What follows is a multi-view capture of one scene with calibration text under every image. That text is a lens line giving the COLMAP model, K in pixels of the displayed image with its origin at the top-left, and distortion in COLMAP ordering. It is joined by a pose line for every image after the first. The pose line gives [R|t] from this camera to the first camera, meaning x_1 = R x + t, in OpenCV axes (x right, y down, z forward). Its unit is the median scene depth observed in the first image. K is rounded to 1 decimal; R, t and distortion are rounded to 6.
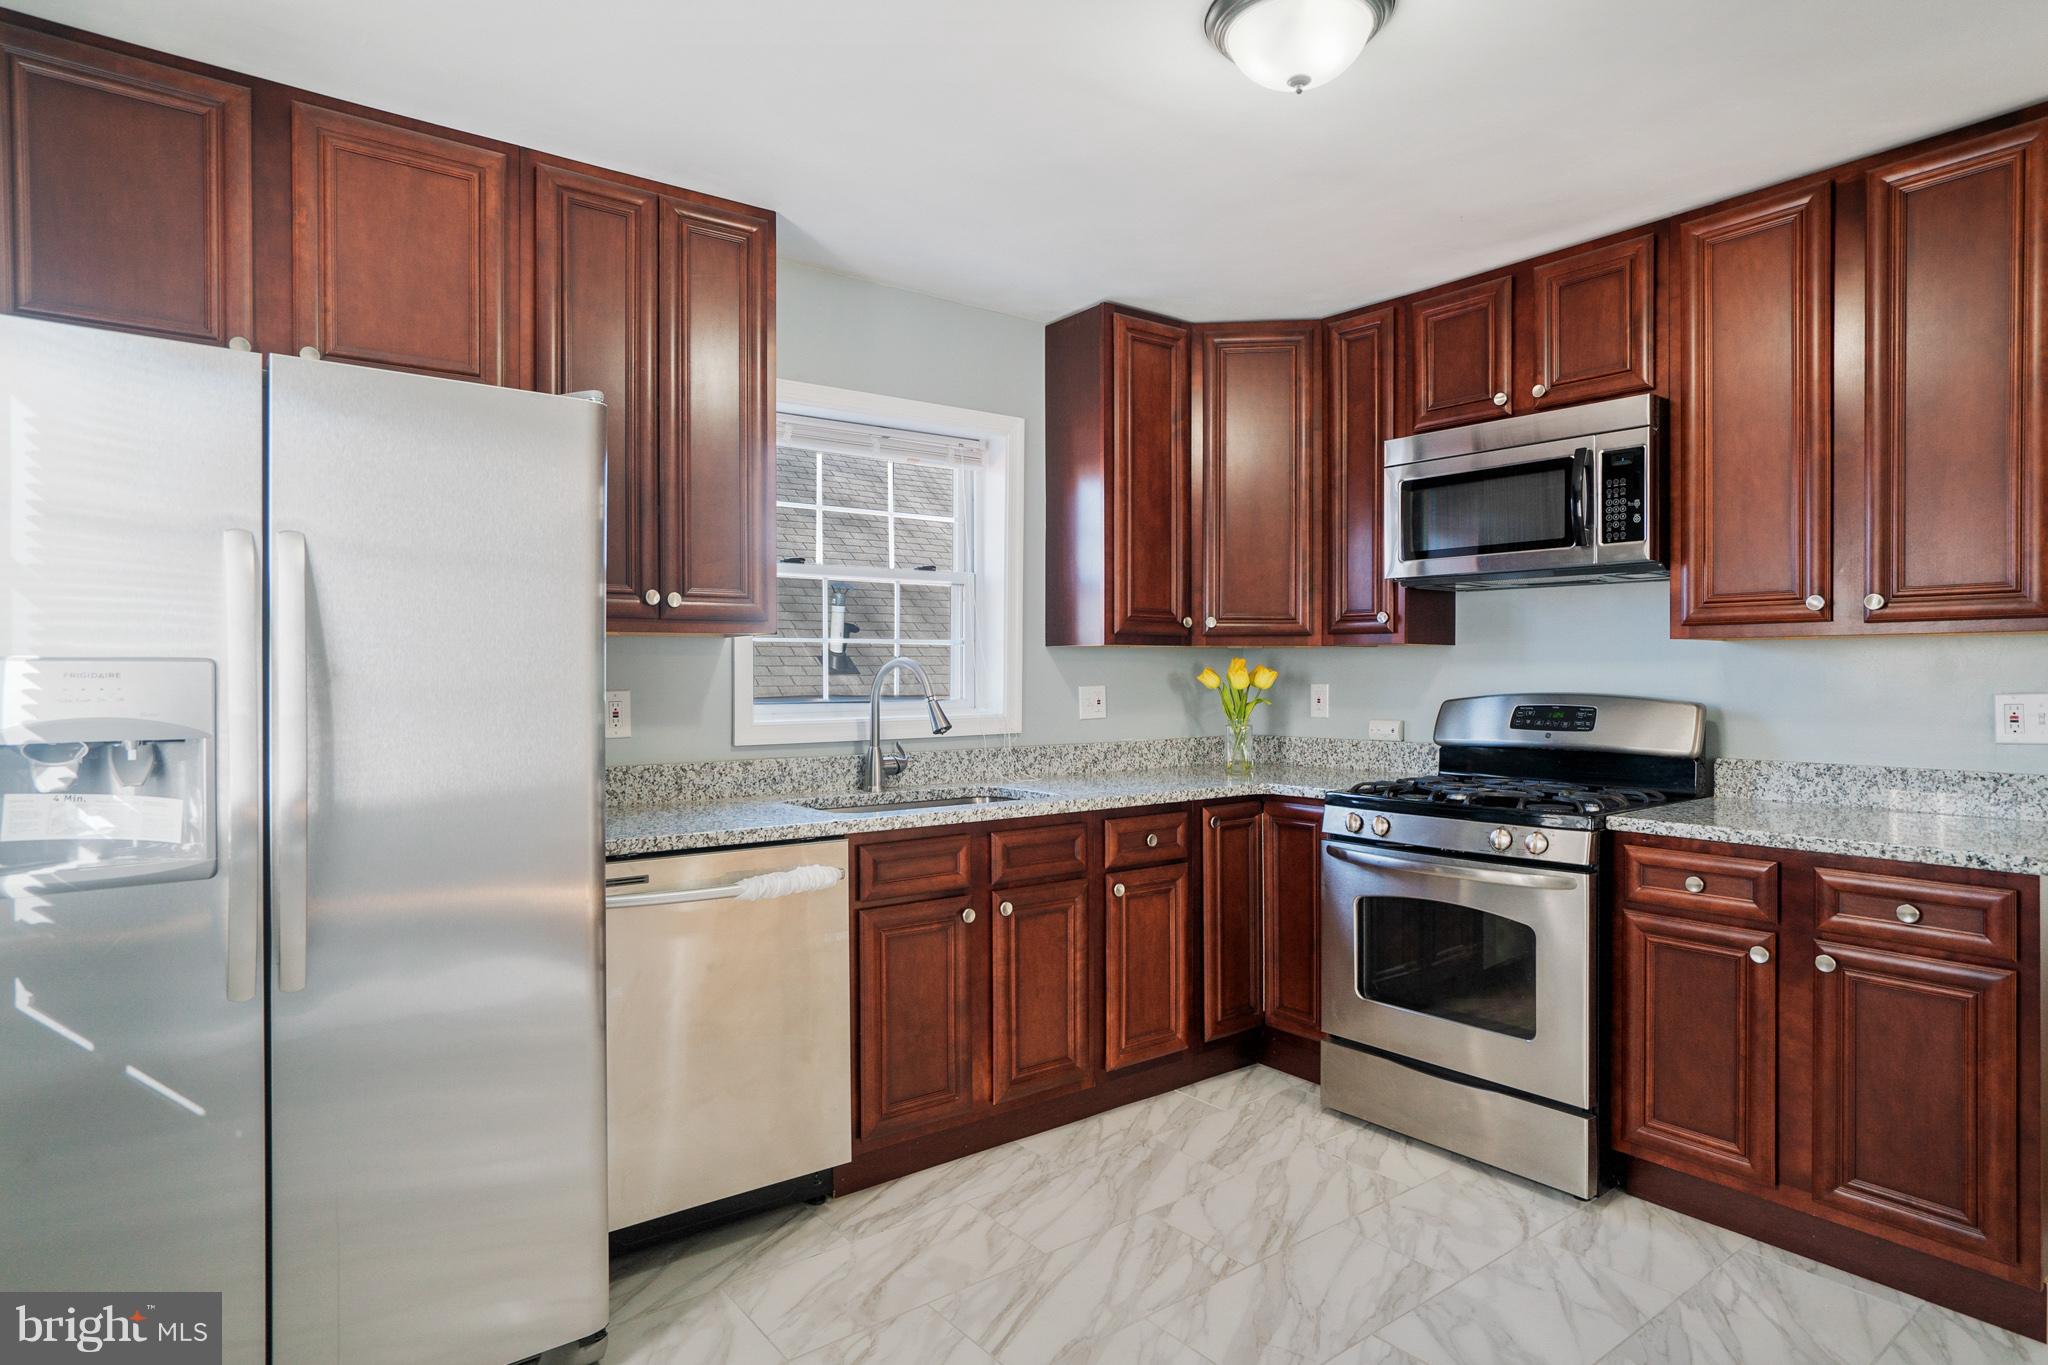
lens RADIAL K [[1155.1, 0, 1024.0], [0, 1155.1, 682.5], [0, 0, 1]] dist [-0.000233, -0.000115]
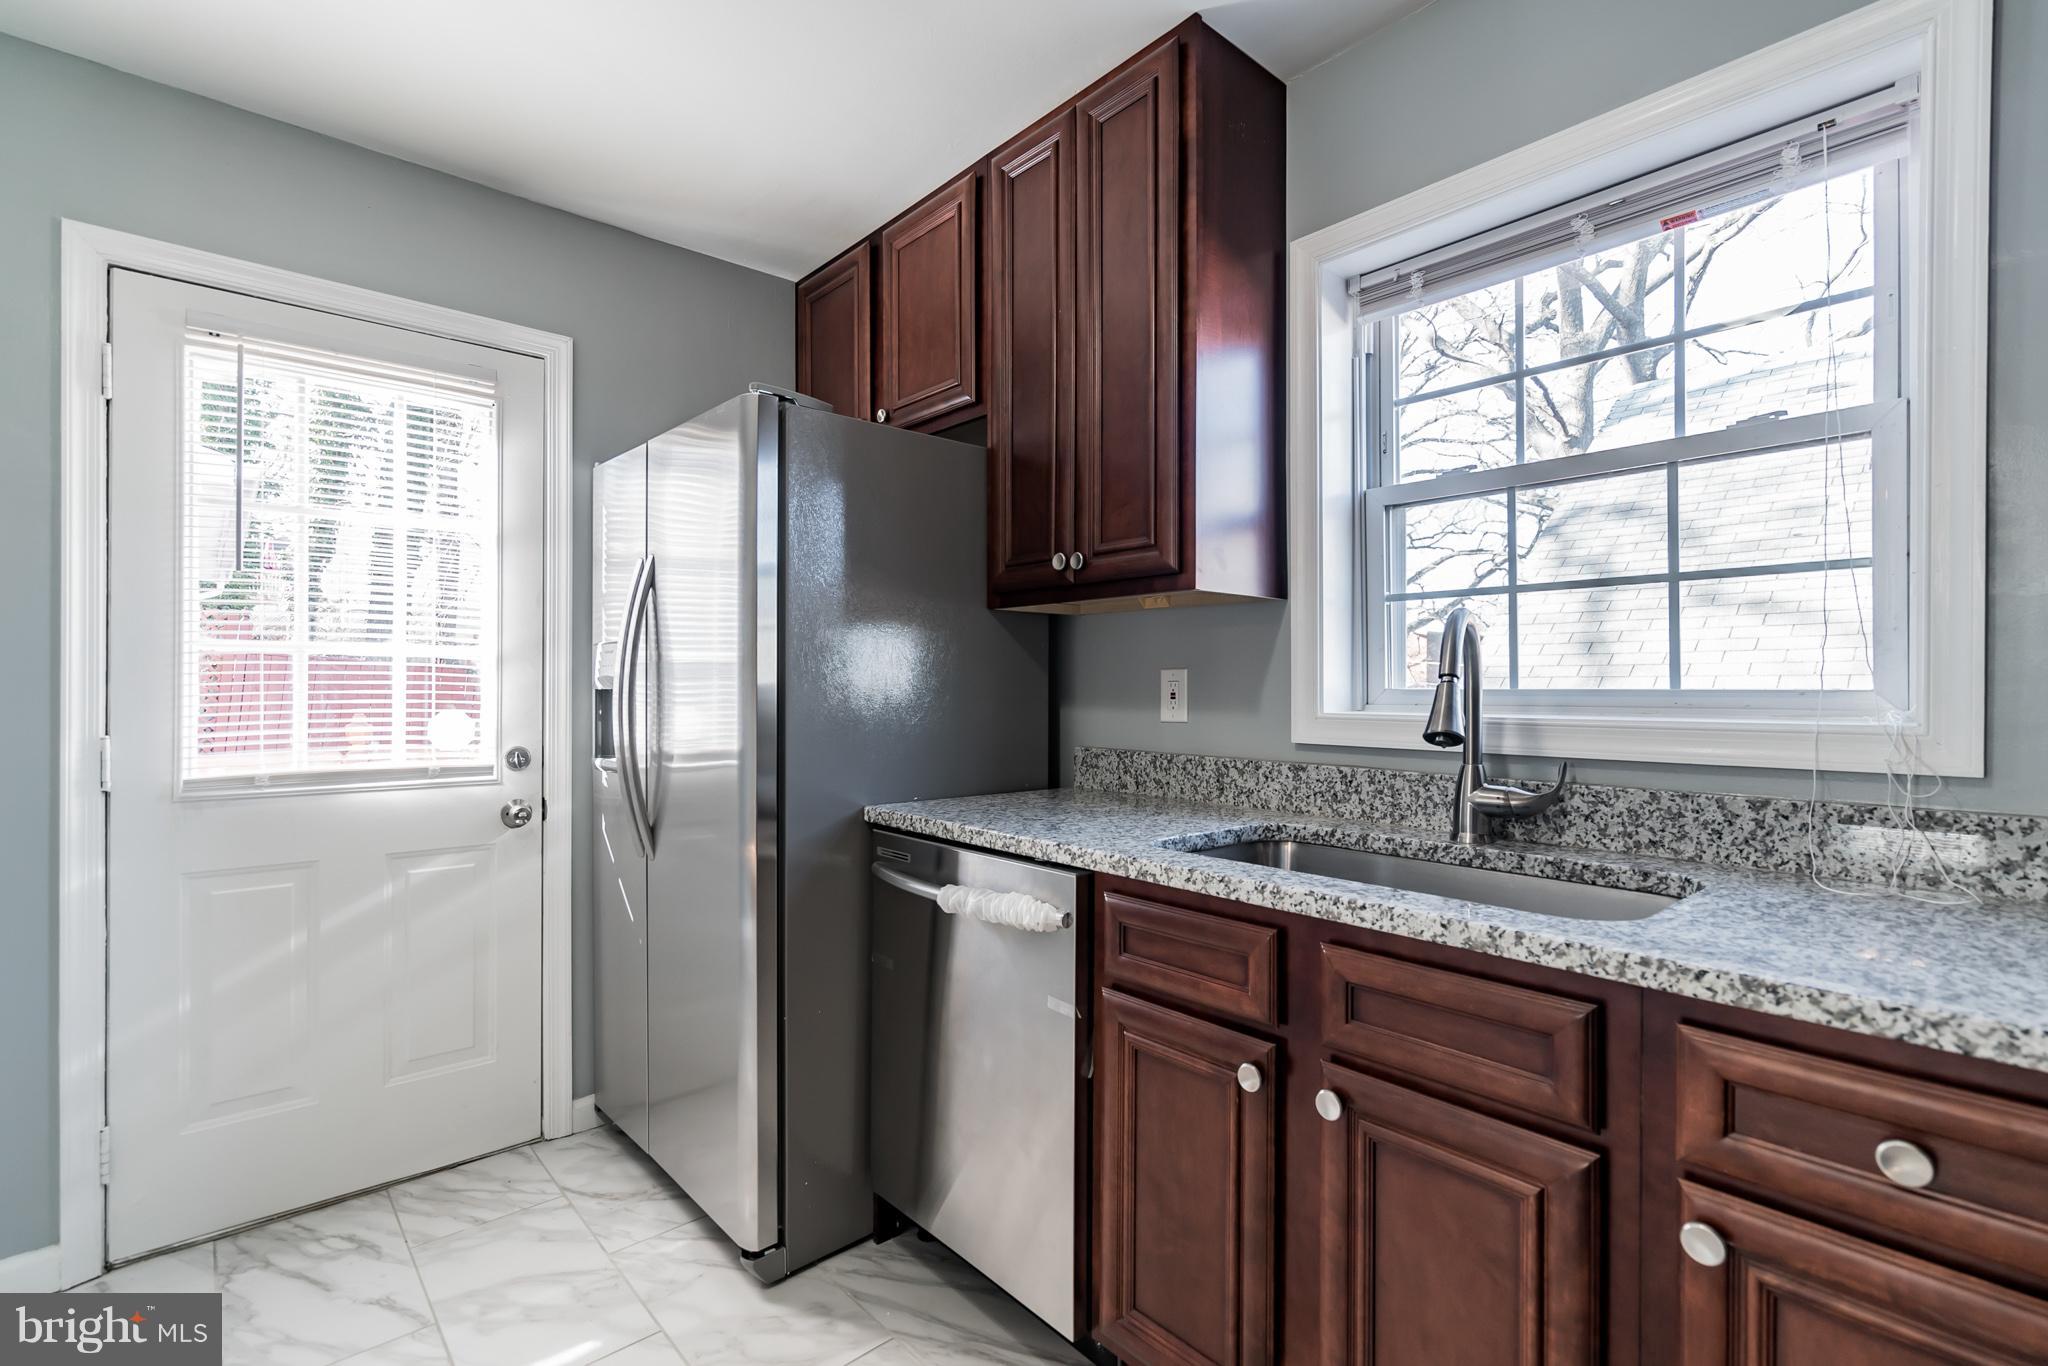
lens RADIAL K [[950.4, 0, 1024.0], [0, 950.4, 683.0], [0, 0, 1]] dist [0.000069, 0.000107]
pose [[0.057471, 0.000492, -0.998347, 0.376214], [-0.009494, 0.999955, -0.000054, 0.019071], [0.998302, 0.009481, 0.057473, 0.844293]]
